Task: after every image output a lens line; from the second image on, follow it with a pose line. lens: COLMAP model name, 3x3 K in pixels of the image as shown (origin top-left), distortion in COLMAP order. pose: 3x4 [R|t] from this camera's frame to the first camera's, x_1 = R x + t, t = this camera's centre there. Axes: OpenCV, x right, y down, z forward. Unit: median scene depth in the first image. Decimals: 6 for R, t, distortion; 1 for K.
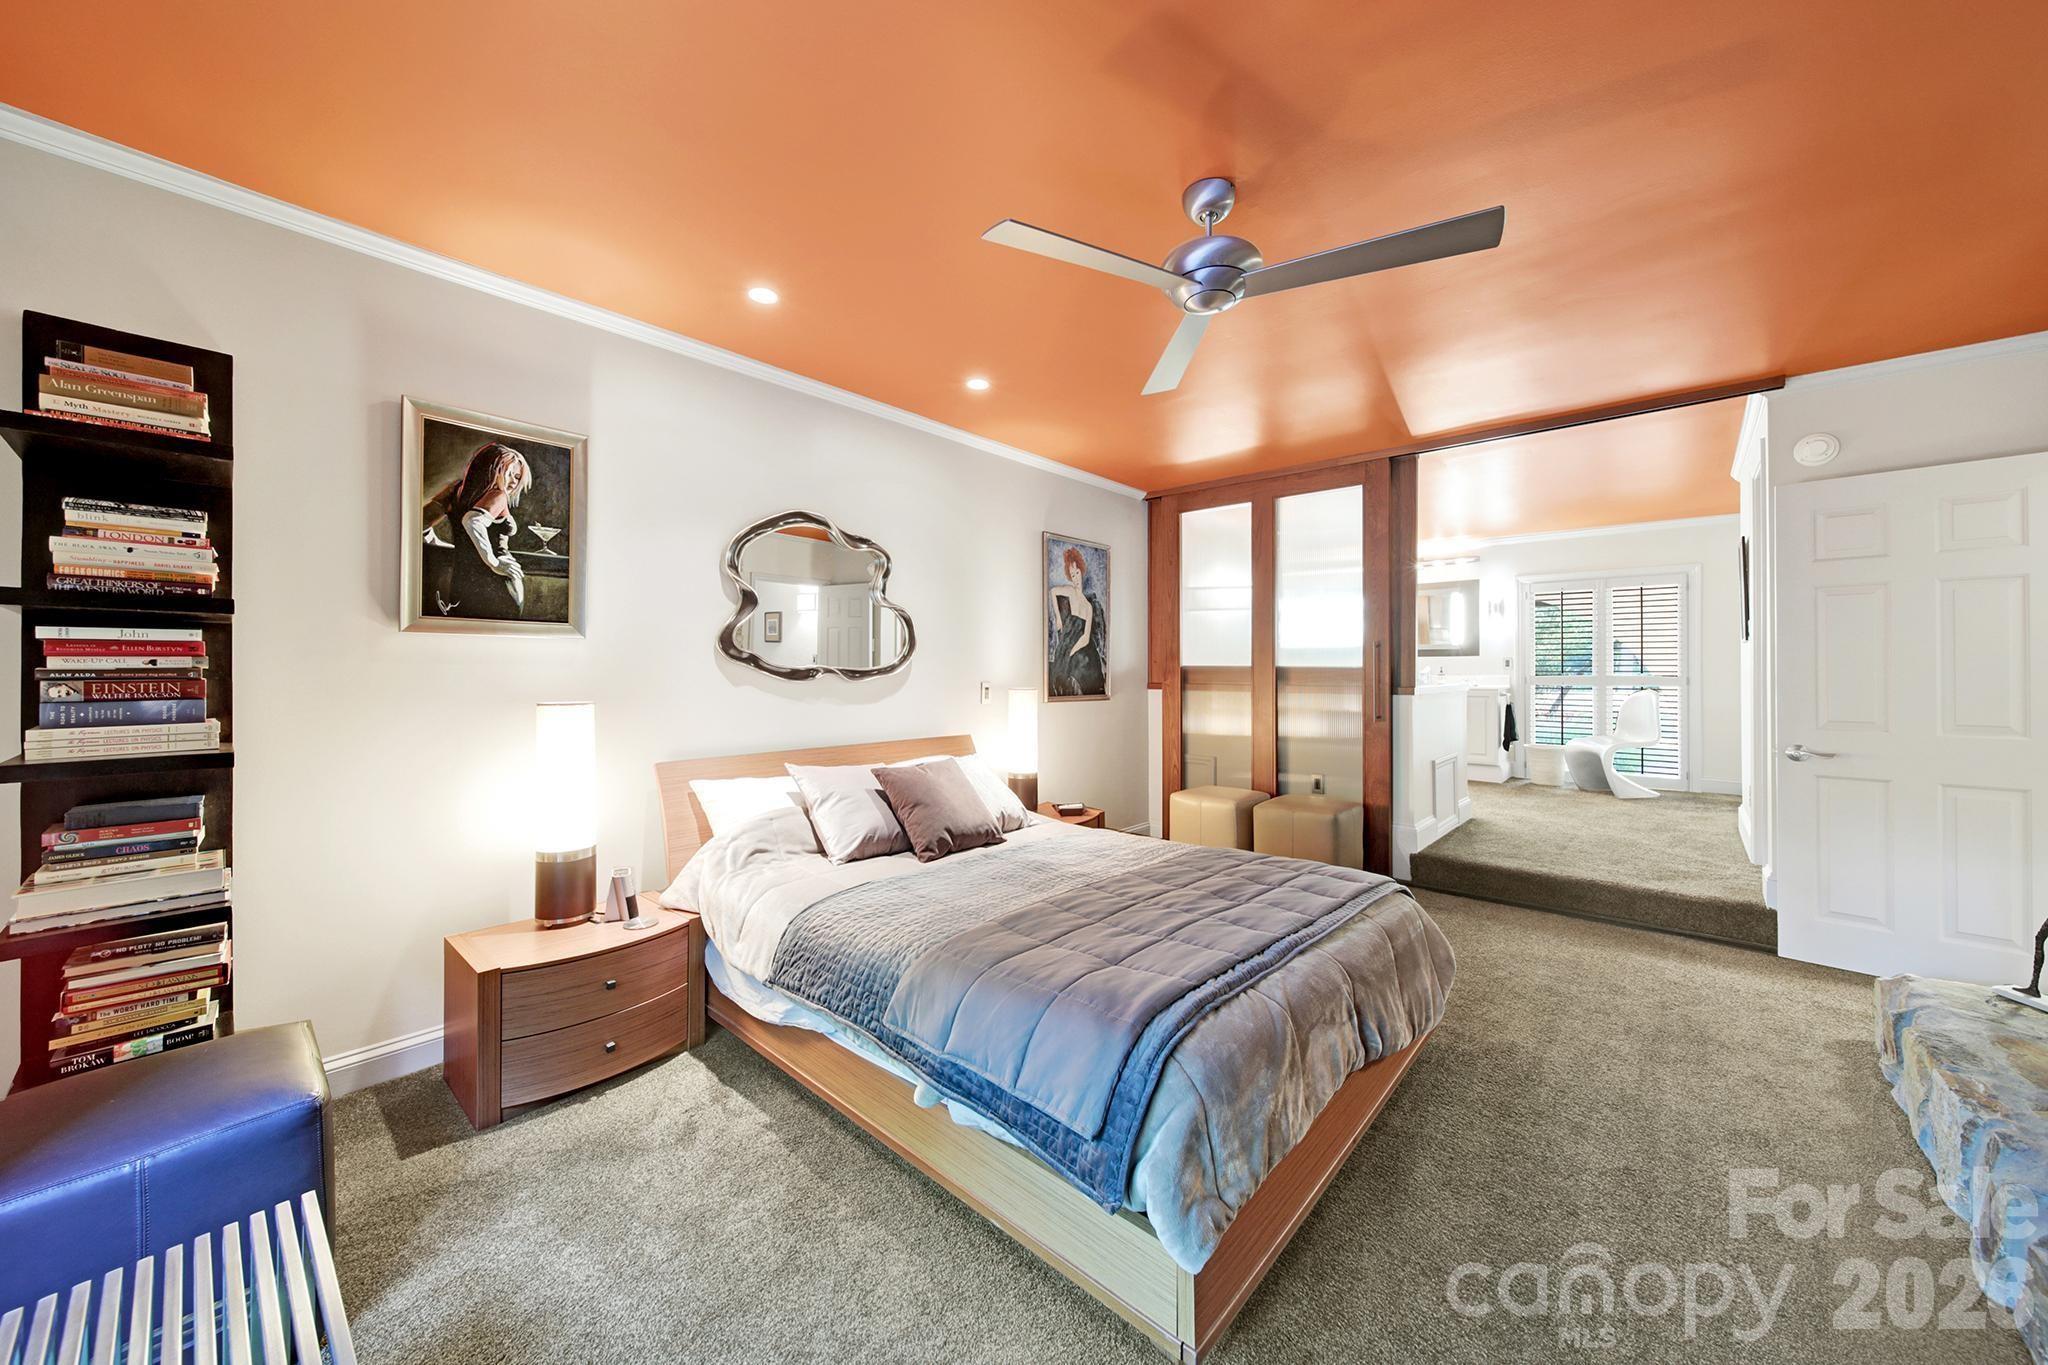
lens RADIAL K [[743.2, 0, 1062.4], [0, 743.2, 670.7], [0, 0, 1]] dist [-0.001476, -0.000362]
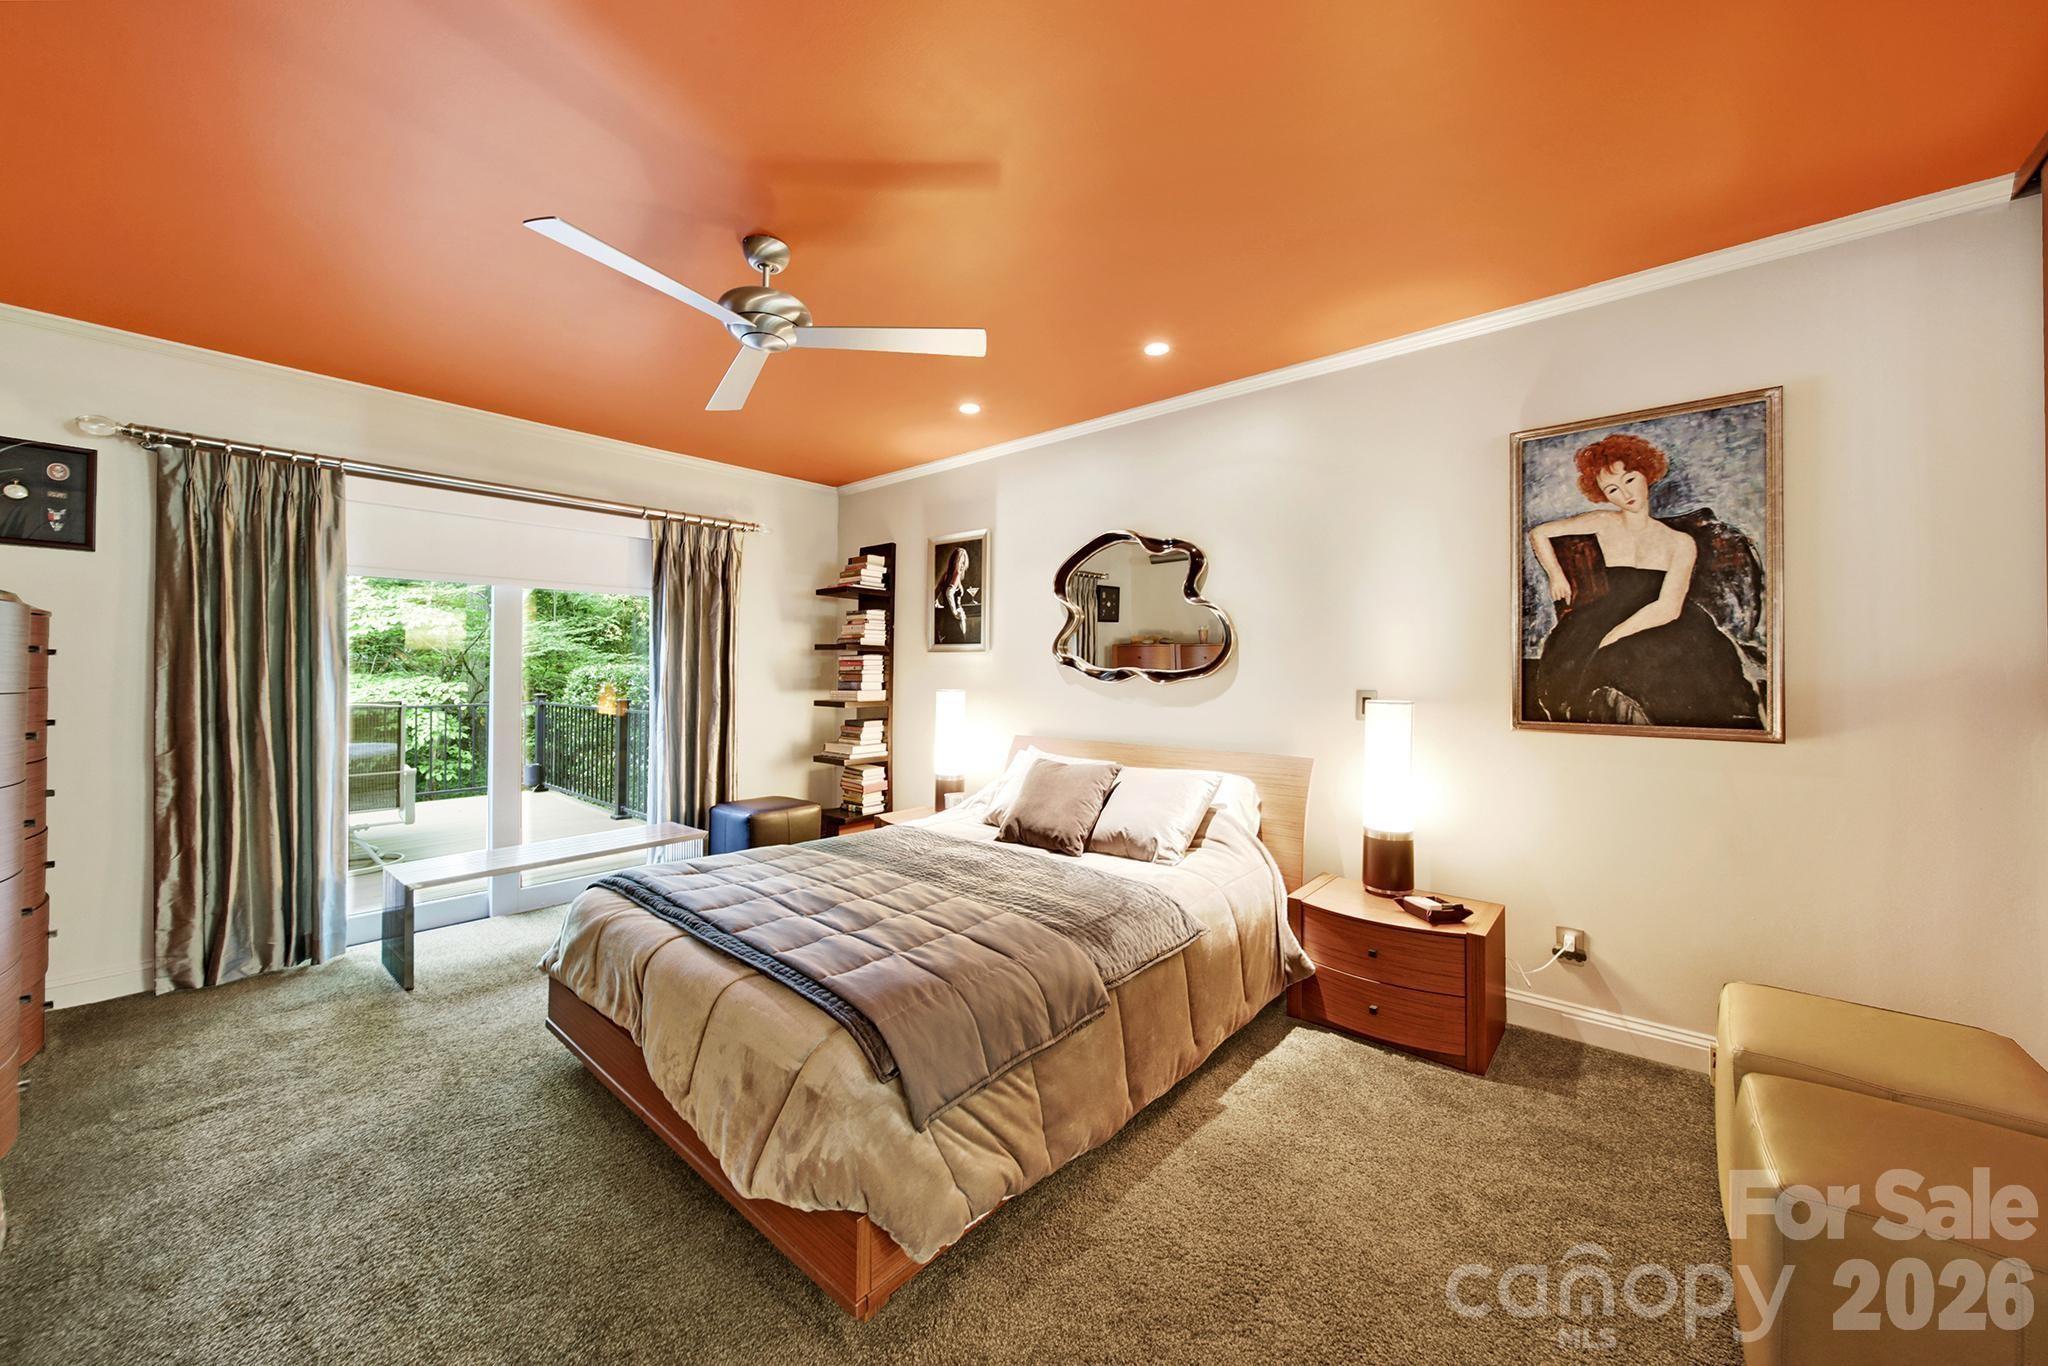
lens RADIAL K [[743.2, 0, 1062.4], [0, 743.2, 671.2], [0, 0, 1]] dist [-0.001476, -0.000362]
pose [[-0.000095, 0.006899, -0.999976, 0.652219], [0.001261, 0.999975, 0.006899, -0.007768], [0.999999, -0.001260, -0.000104, 0.763989]]
